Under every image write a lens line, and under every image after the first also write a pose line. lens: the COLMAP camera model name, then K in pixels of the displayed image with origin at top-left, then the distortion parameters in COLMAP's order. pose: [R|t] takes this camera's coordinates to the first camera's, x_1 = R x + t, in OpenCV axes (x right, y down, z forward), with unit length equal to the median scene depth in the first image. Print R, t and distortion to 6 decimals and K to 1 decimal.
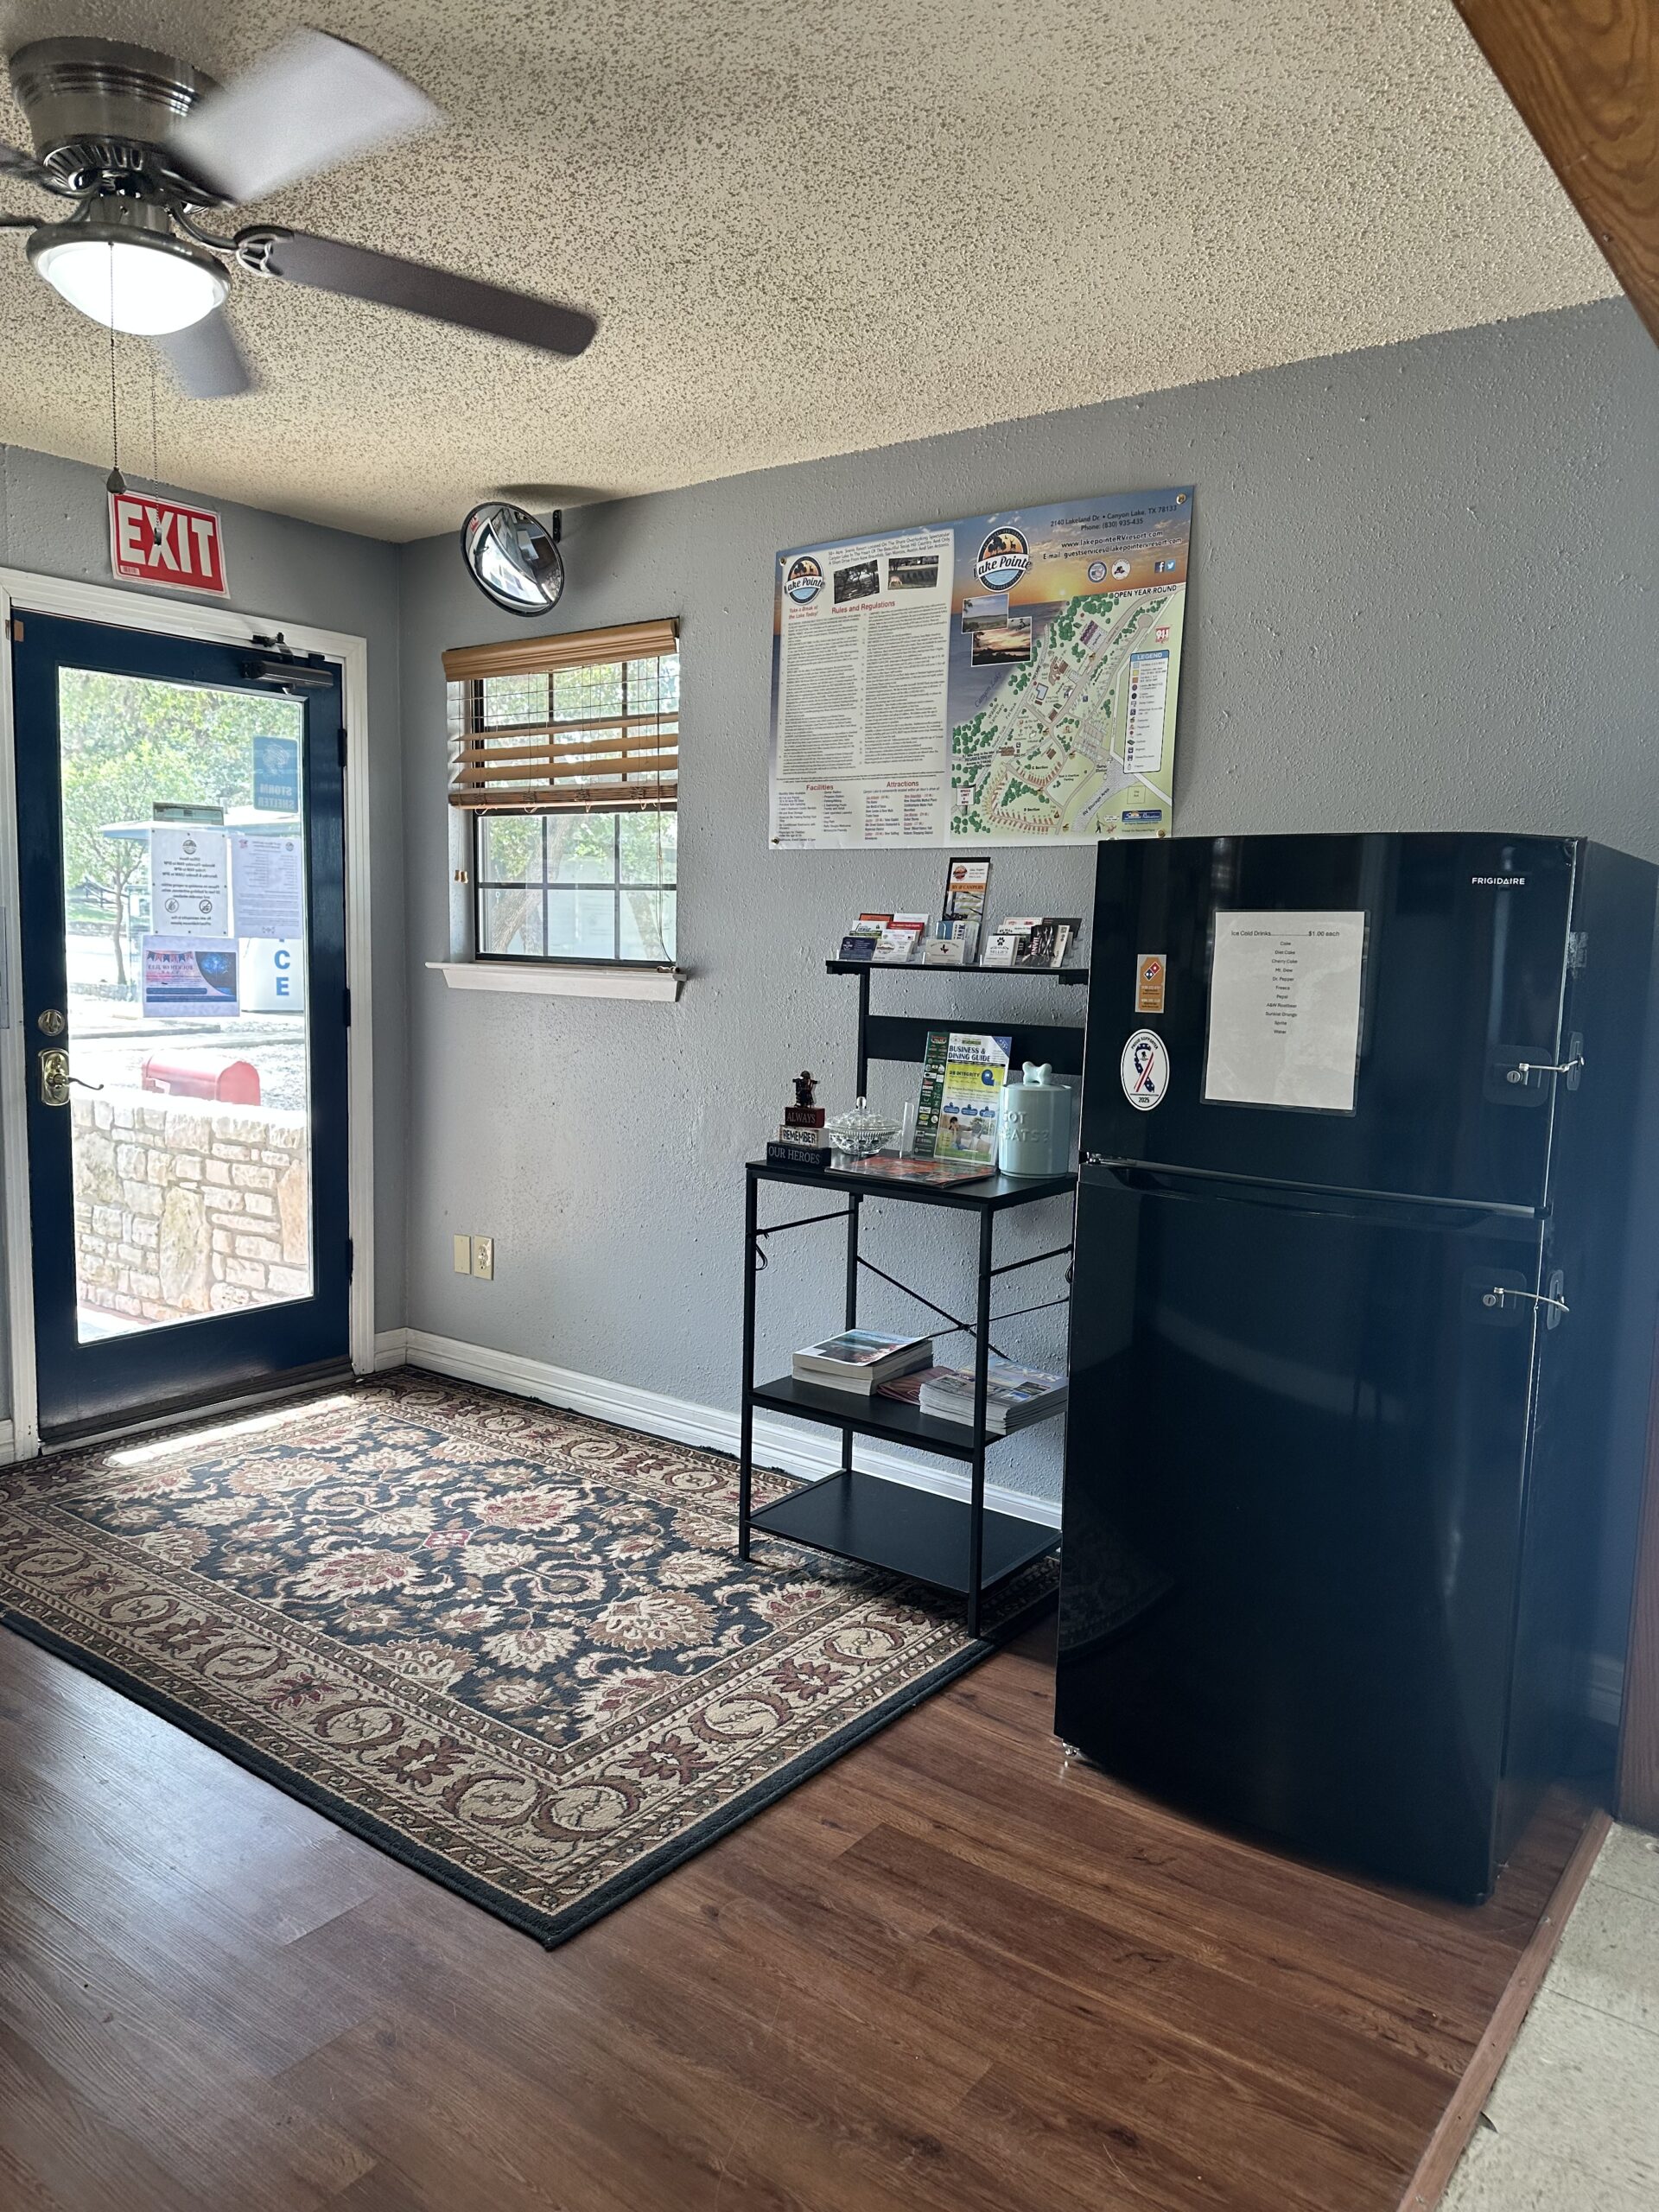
lens RADIAL K [[1593.2, 0, 830.9], [0, 1593.2, 1106.4], [0, 0, 1]] dist [0.022073, -0.042776]
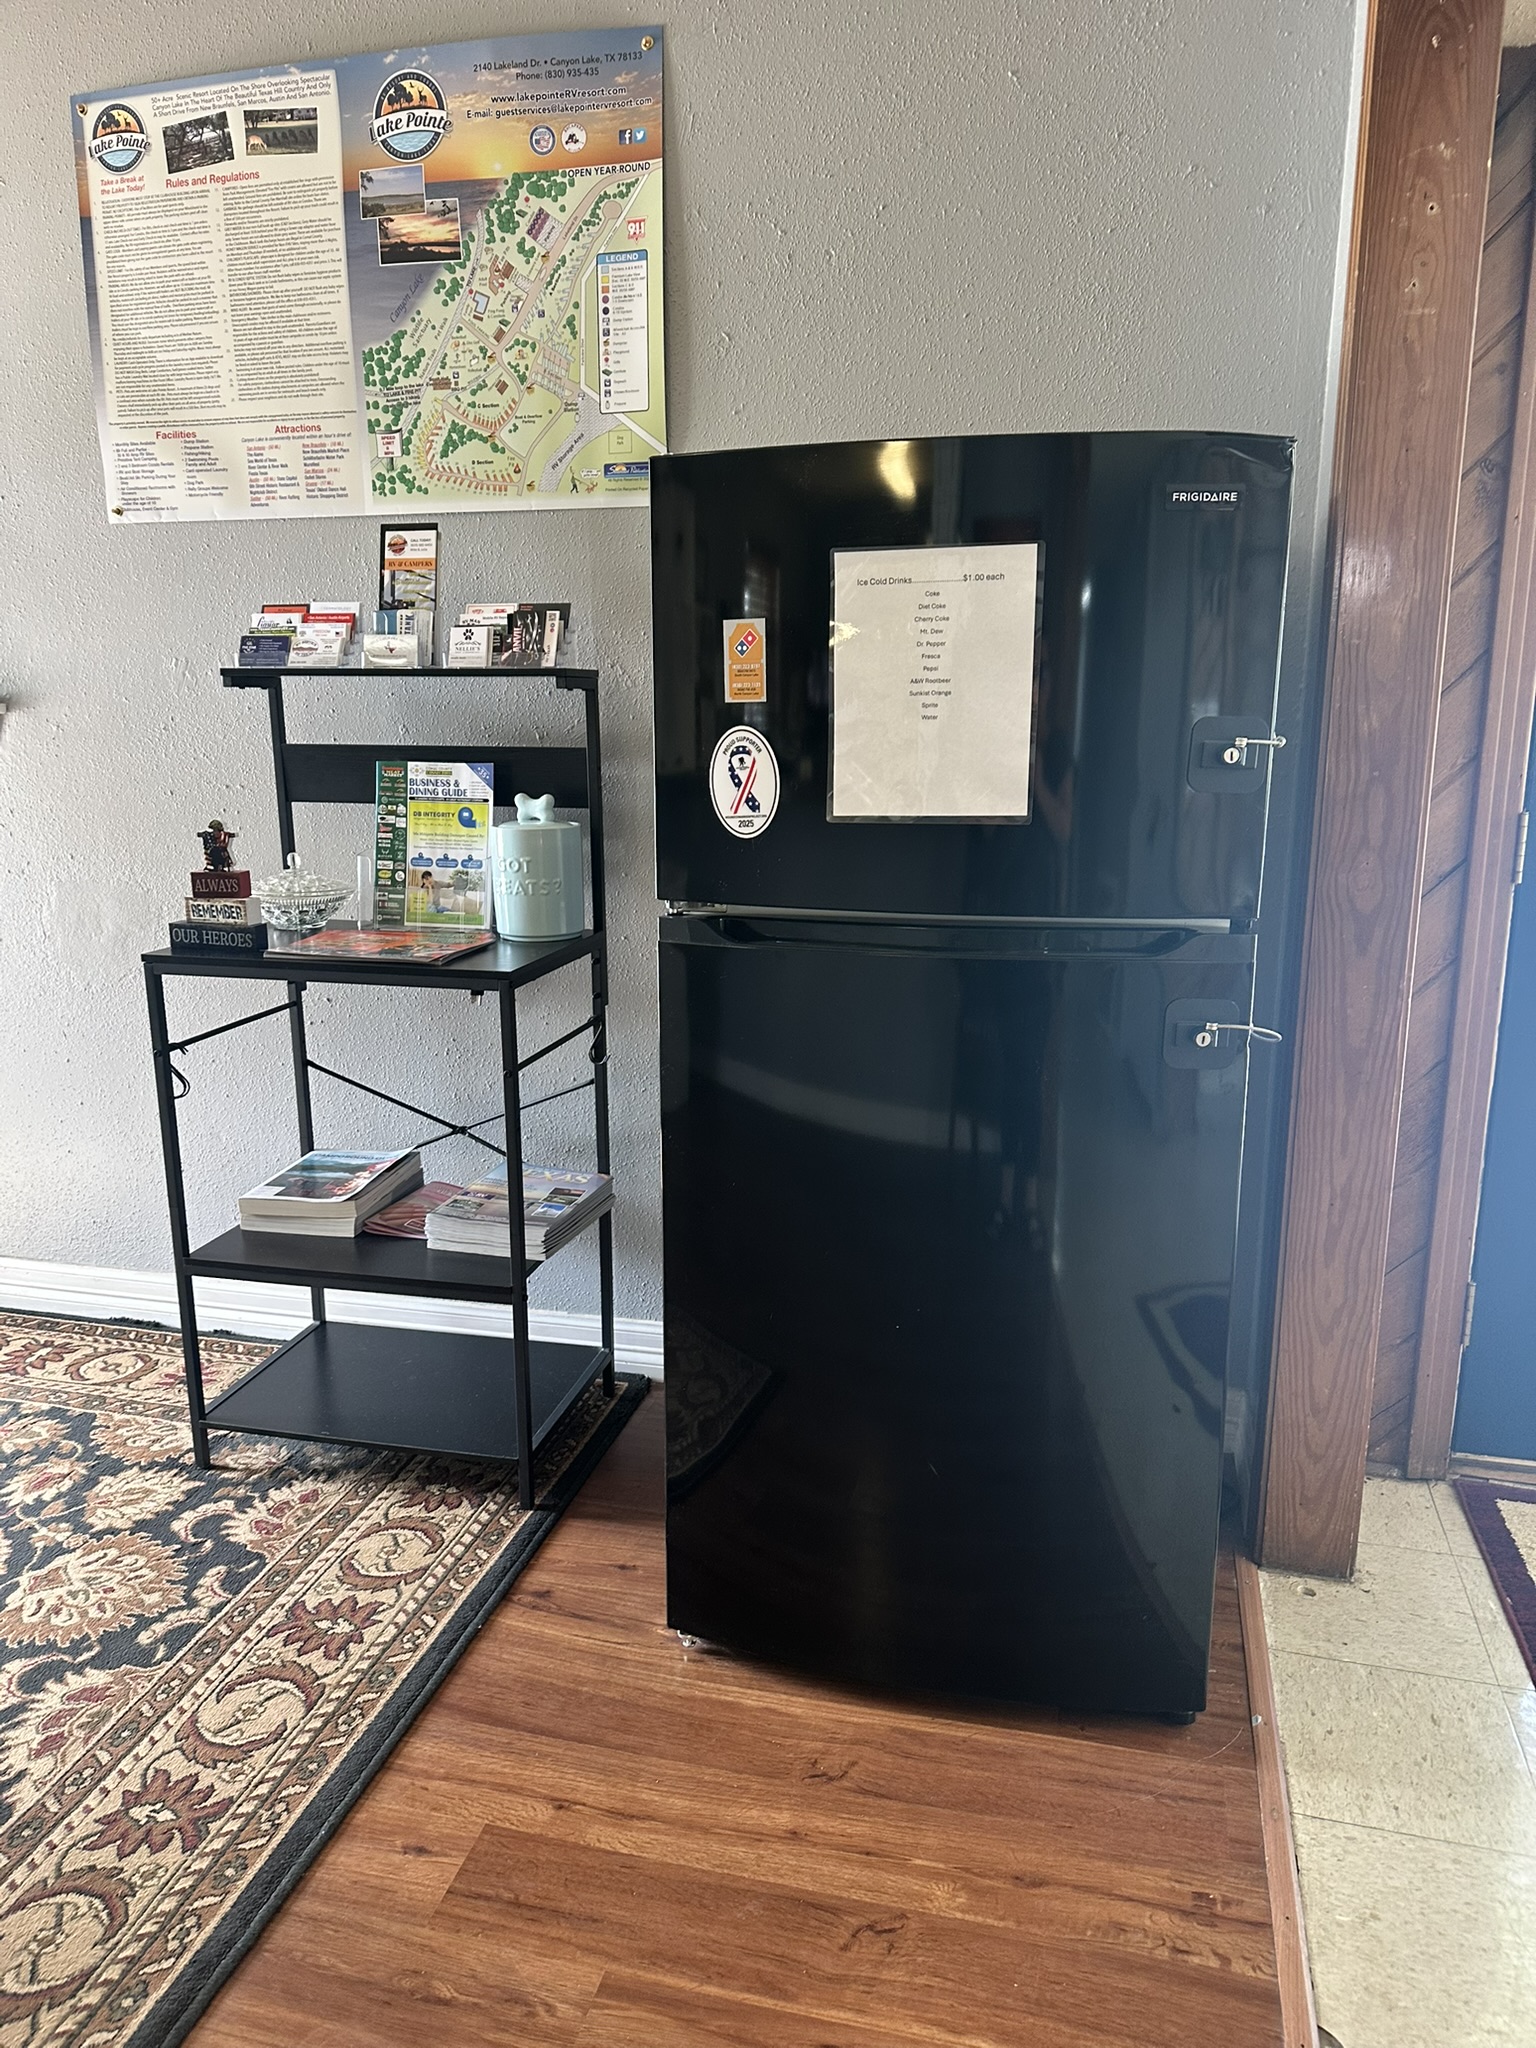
lens RADIAL K [[1475.0, 0, 794.7], [0, 1475.0, 1042.9], [0, 0, 1]] dist [0.022073, -0.042776]
pose [[0.918074, -0.116918, 0.378775, -0.041225], [0.069183, 0.988108, 0.137317, 0.003373], [-0.390326, -0.099862, 0.915245, 0.269120]]
